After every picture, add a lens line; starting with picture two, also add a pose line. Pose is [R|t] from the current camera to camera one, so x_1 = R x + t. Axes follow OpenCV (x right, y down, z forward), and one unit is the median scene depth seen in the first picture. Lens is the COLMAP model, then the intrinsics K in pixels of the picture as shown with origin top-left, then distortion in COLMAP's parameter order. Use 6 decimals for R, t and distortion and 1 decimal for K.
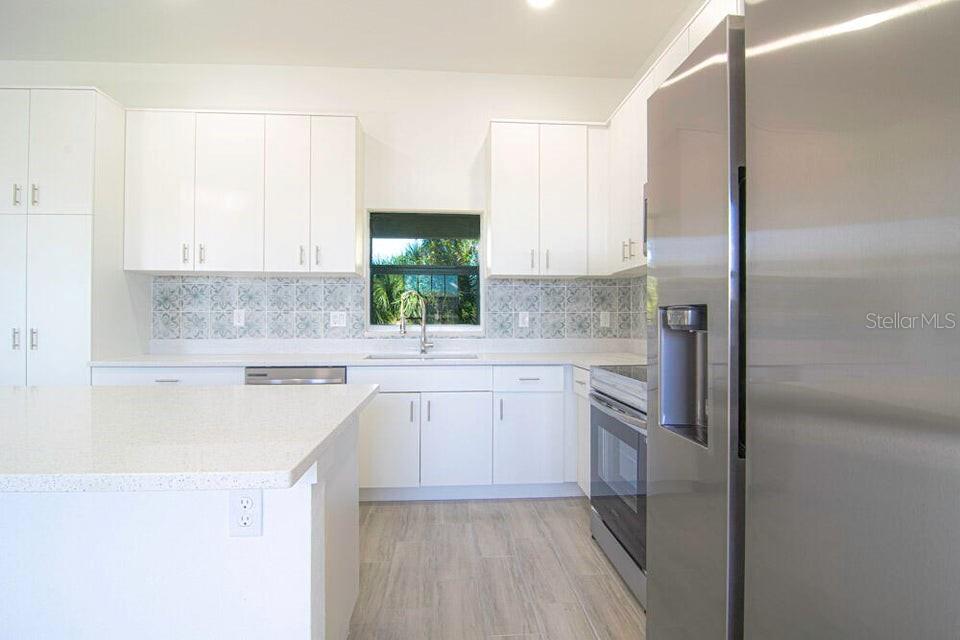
lens RADIAL K [[450.2, 0, 478.8], [0, 450.2, 319.3], [0, 0, 1]] dist [-0.001698, -0.000235]
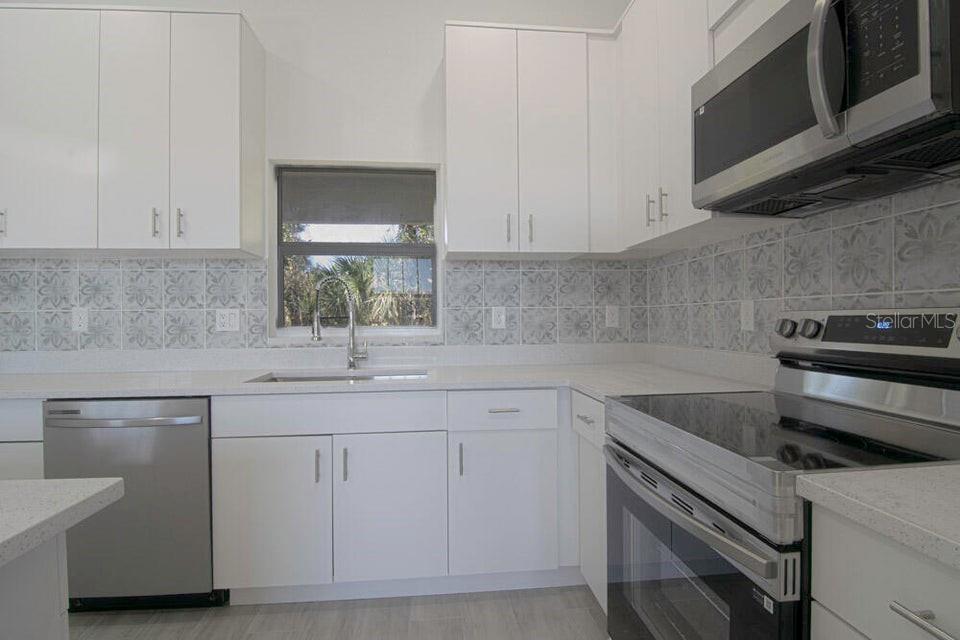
lens RADIAL K [[450.2, 0, 478.1], [0, 450.2, 319.0], [0, 0, 1]] dist [-0.001698, -0.000235]
pose [[0.999532, -0.009934, 0.028935, 0.048921], [0.009892, 0.999950, 0.001605, 0.000687], [-0.028950, -0.001318, 0.999580, 0.303774]]
